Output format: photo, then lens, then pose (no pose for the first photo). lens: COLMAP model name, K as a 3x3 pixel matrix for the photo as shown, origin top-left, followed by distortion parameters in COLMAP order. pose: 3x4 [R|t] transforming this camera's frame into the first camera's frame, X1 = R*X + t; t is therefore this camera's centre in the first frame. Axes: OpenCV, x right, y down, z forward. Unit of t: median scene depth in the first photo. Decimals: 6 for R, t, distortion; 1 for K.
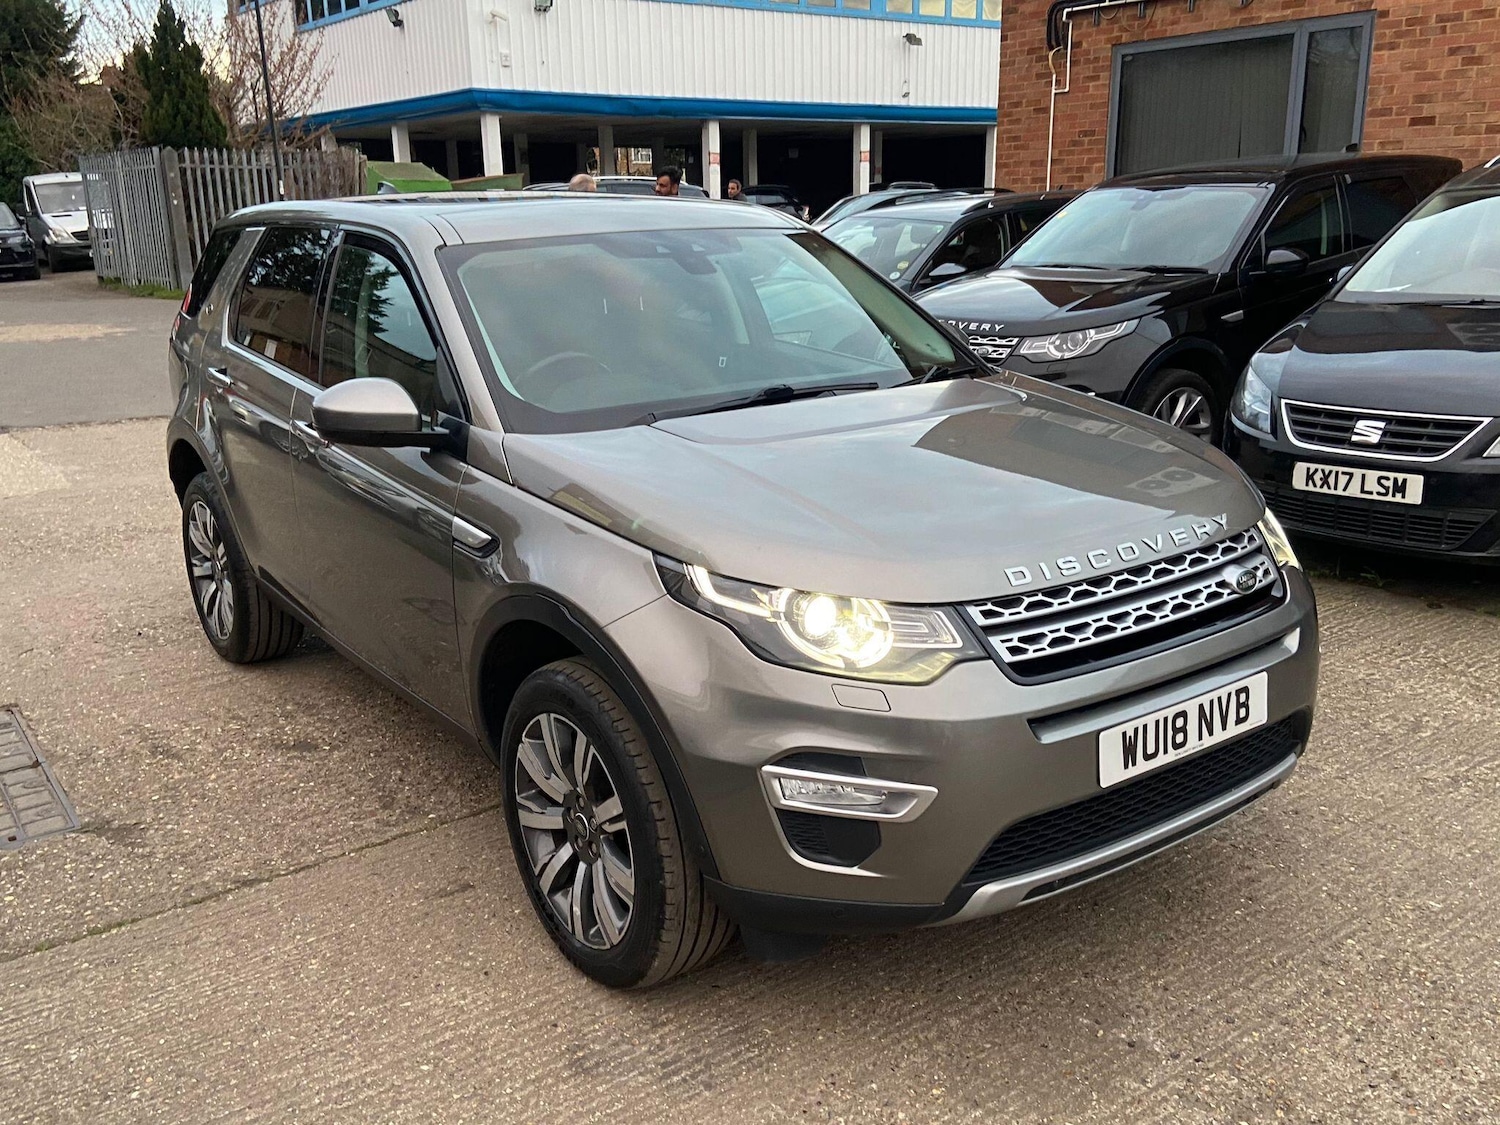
lens RADIAL K [[1336.3, 0, 750.0], [0, 1336.3, 562.5], [0, 0, 1]] dist [0.155996, -0.217273]
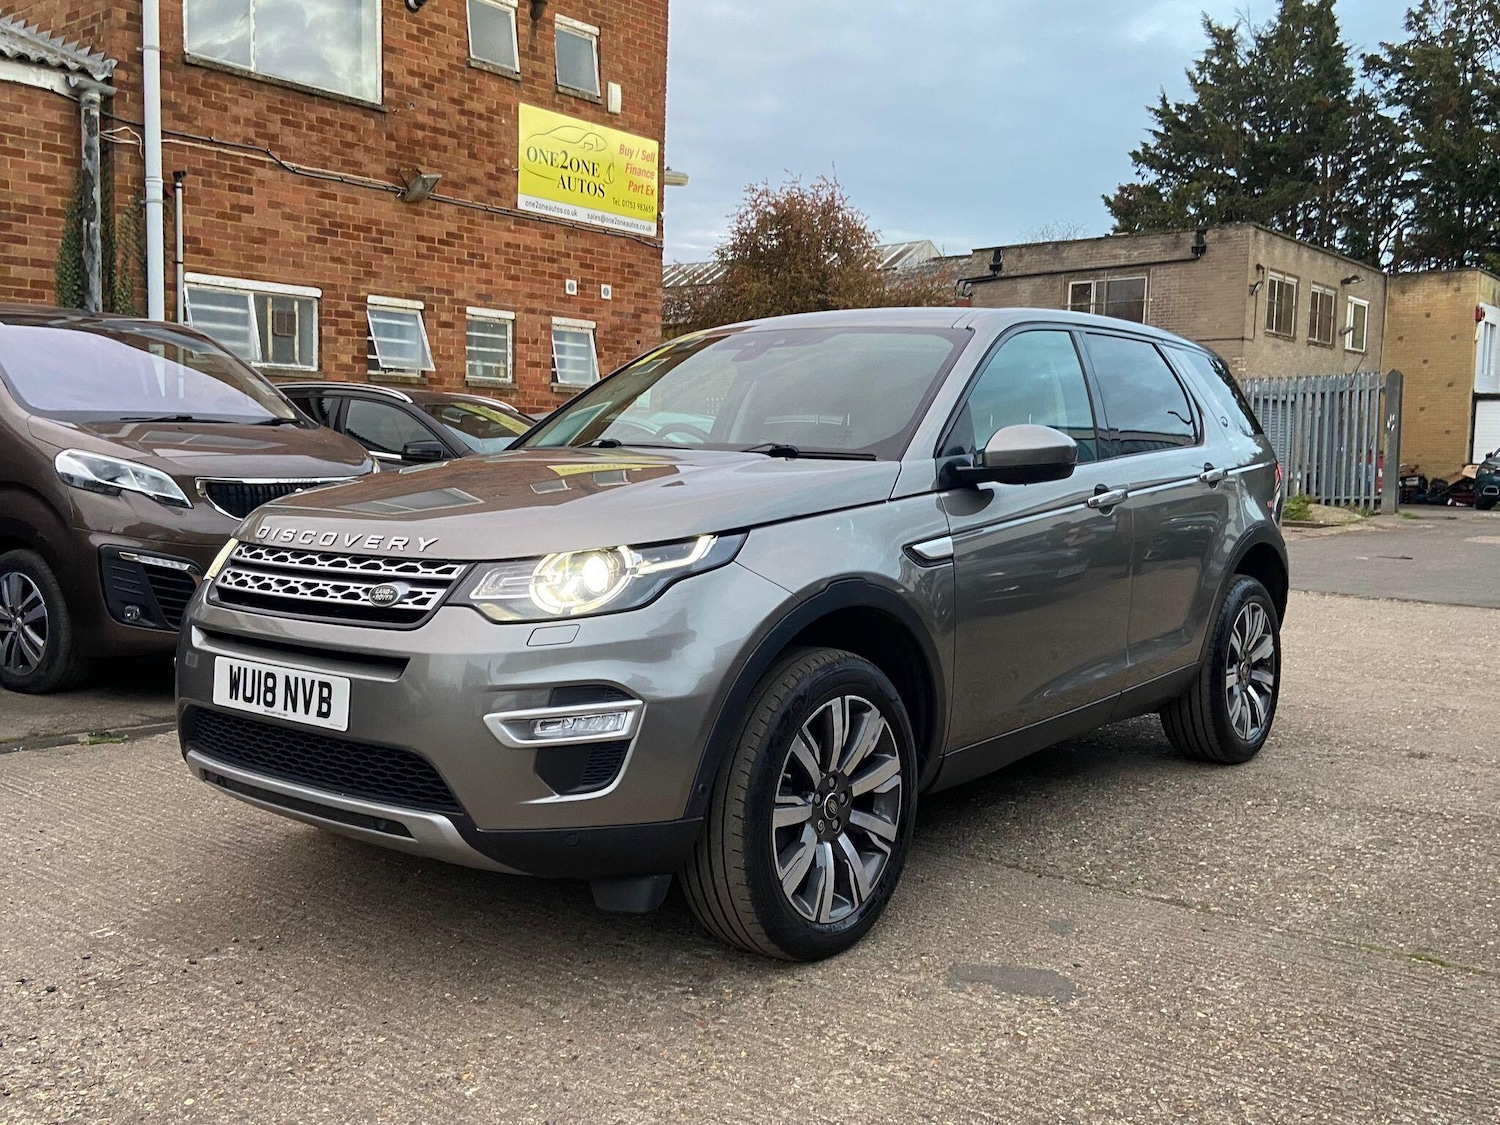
lens RADIAL K [[1399.8, 0, 720.1], [0, 1399.8, 542.8], [0, 0, 1]] dist [0.131636, -0.159297]
pose [[0.231679, 0.093595, -0.968279, 1.367285], [-0.271223, 0.962106, 0.028103, -0.115588], [0.934218, 0.256109, 0.248285, 0.910224]]
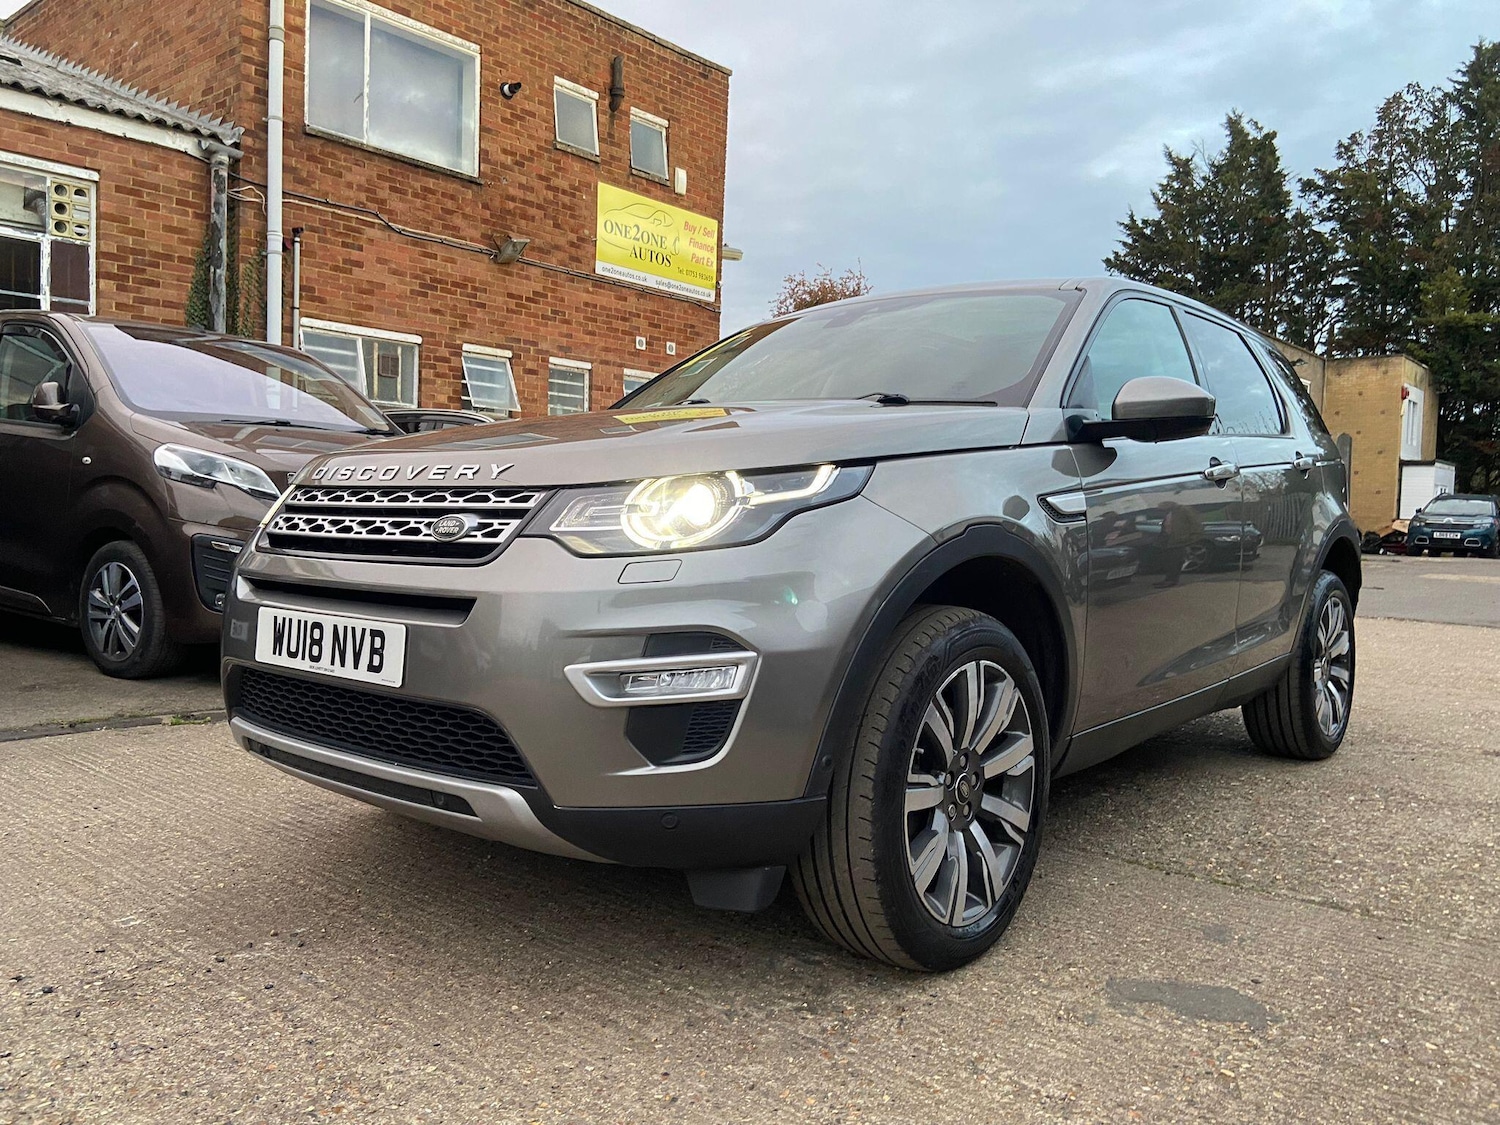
lens RADIAL K [[1144.4, 0, 740.2], [0, 1144.4, 548.9], [0, 0, 1]] dist [0.136106, -0.175018]
pose [[0.220351, 0.063684, -0.973339, 1.060228], [-0.282082, 0.959390, -0.001088, -0.023283], [0.933742, 0.274802, 0.229367, 0.953554]]
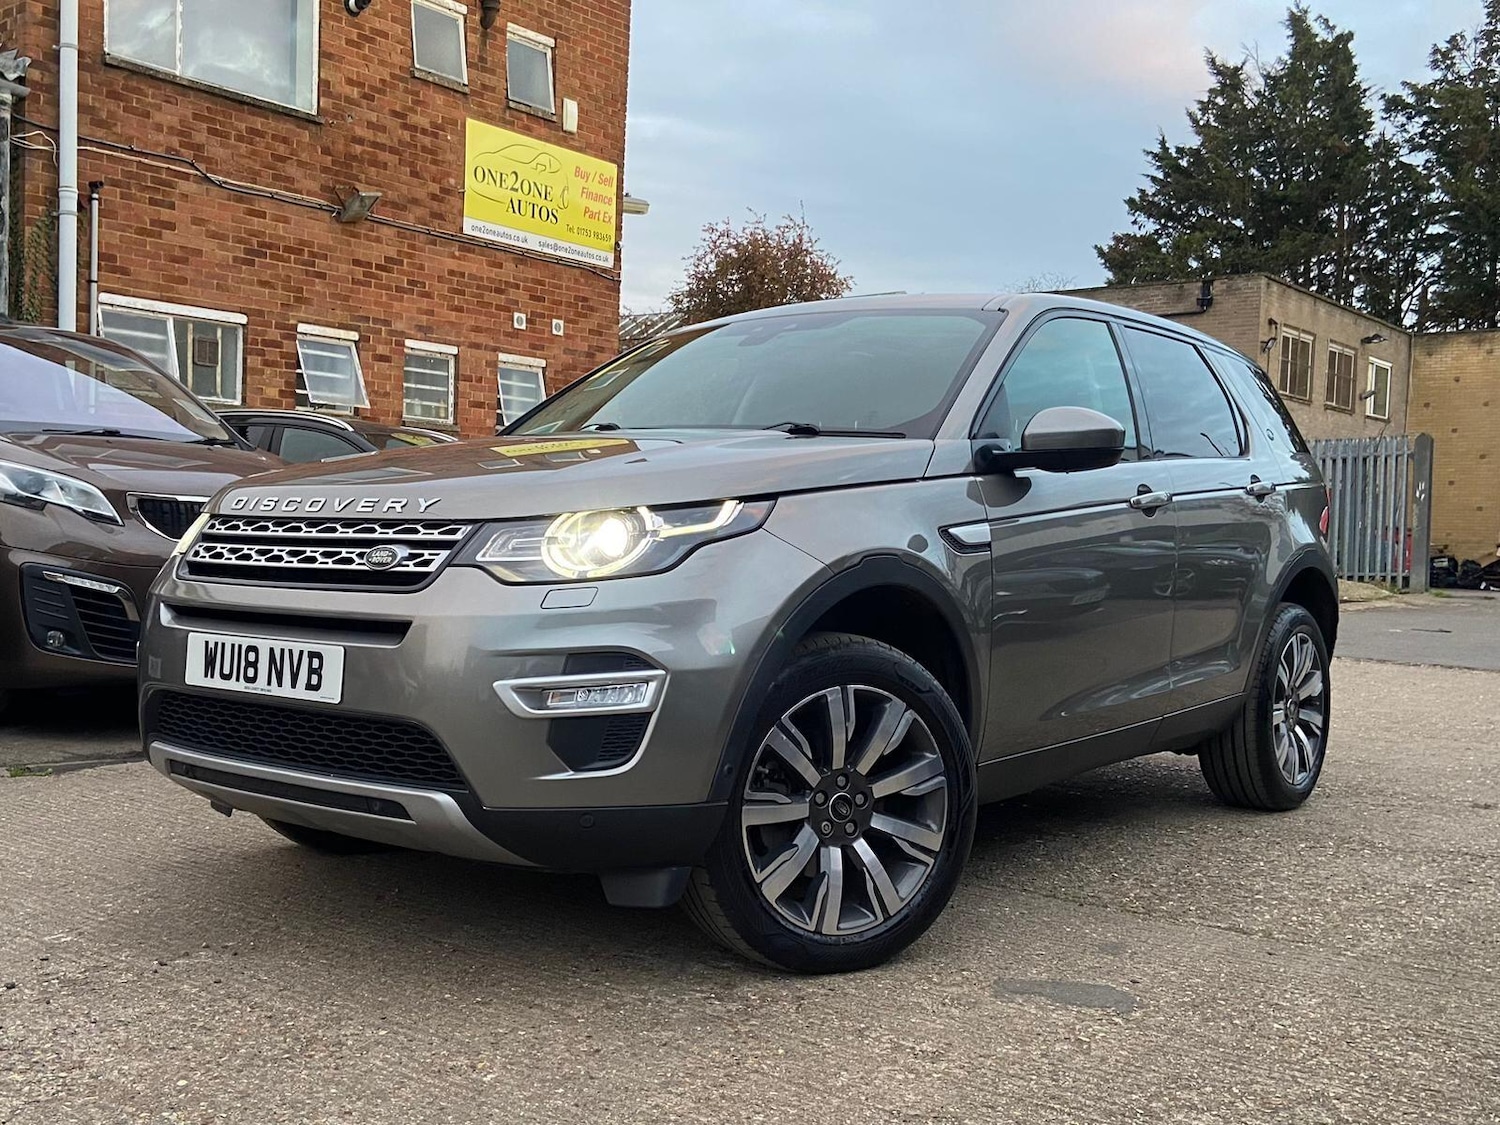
lens RADIAL K [[1566.2, 0, 666.0], [0, 1566.2, 585.3], [0, 0, 1]] dist [0.119413, -0.125857]
pose [[0.233809, 0.064928, -0.970112, 1.381254], [-0.282326, 0.959311, -0.003839, -0.017145], [0.930390, 0.274785, 0.242627, 0.874256]]
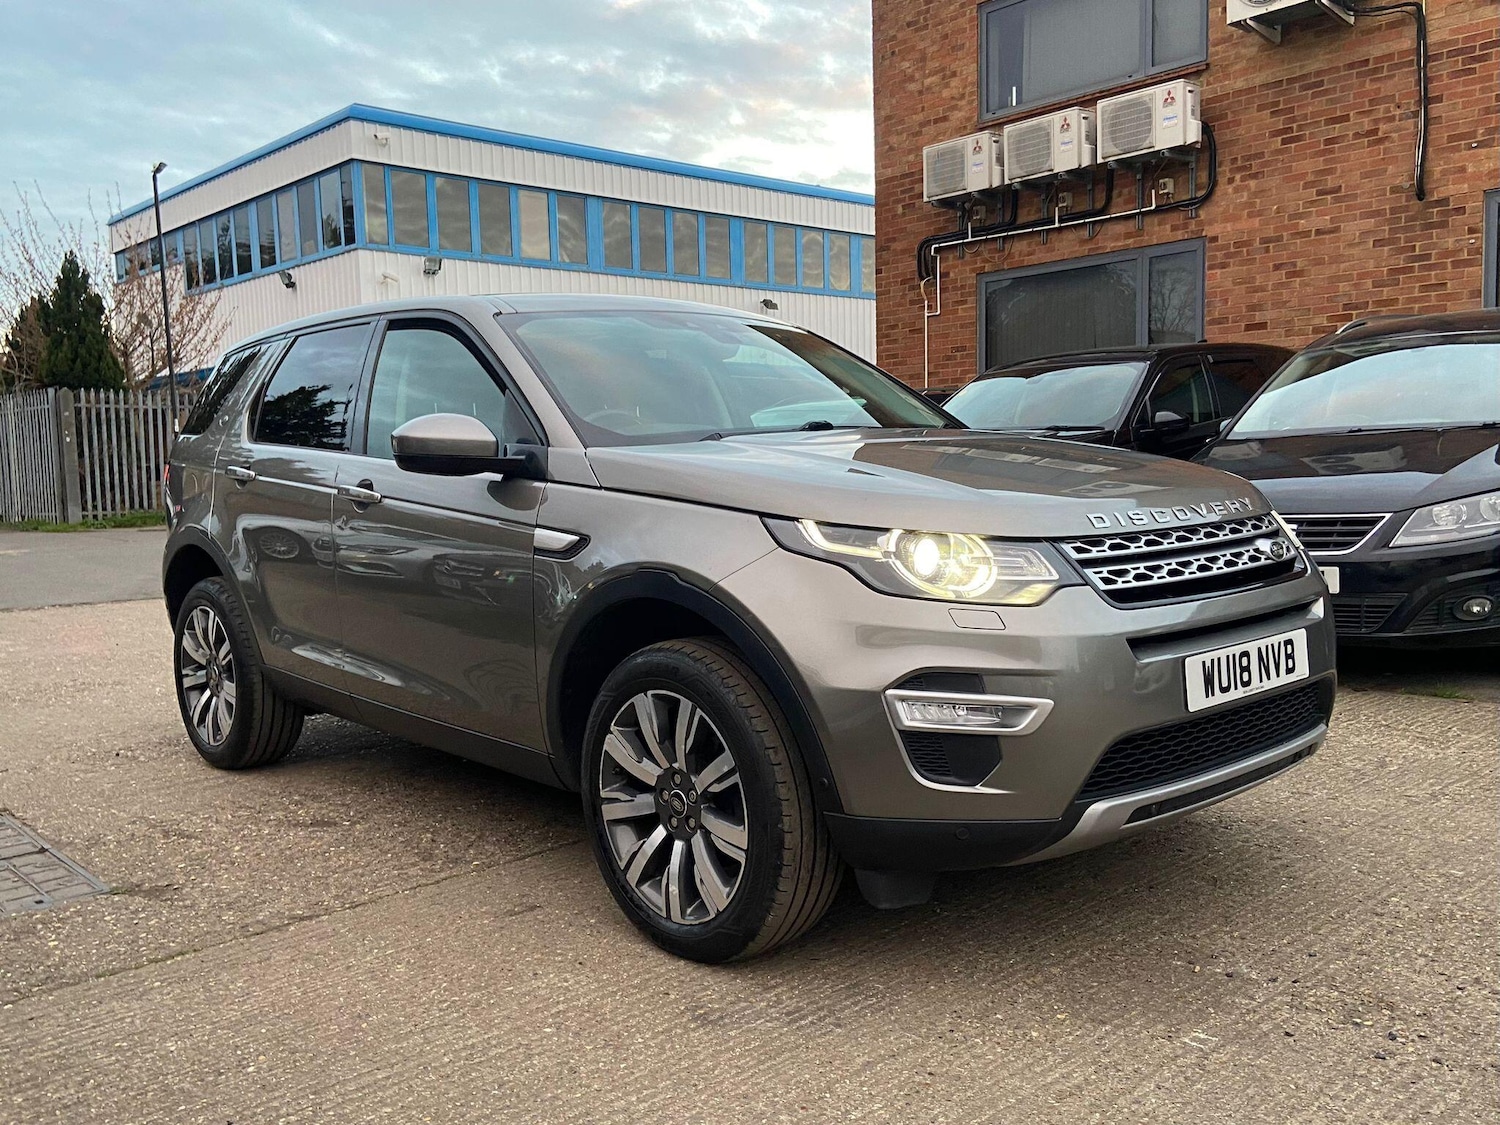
lens RADIAL K [[1301.2, 0, 743.8], [0, 1301.2, 548.7], [0, 0, 1]] dist [0.145540, -0.194656]
pose [[0.994938, -0.015334, 0.099311, -0.167767], [0.033964, 0.981443, -0.188724, 0.191540], [-0.094574, 0.191142, 0.976996, -0.019368]]
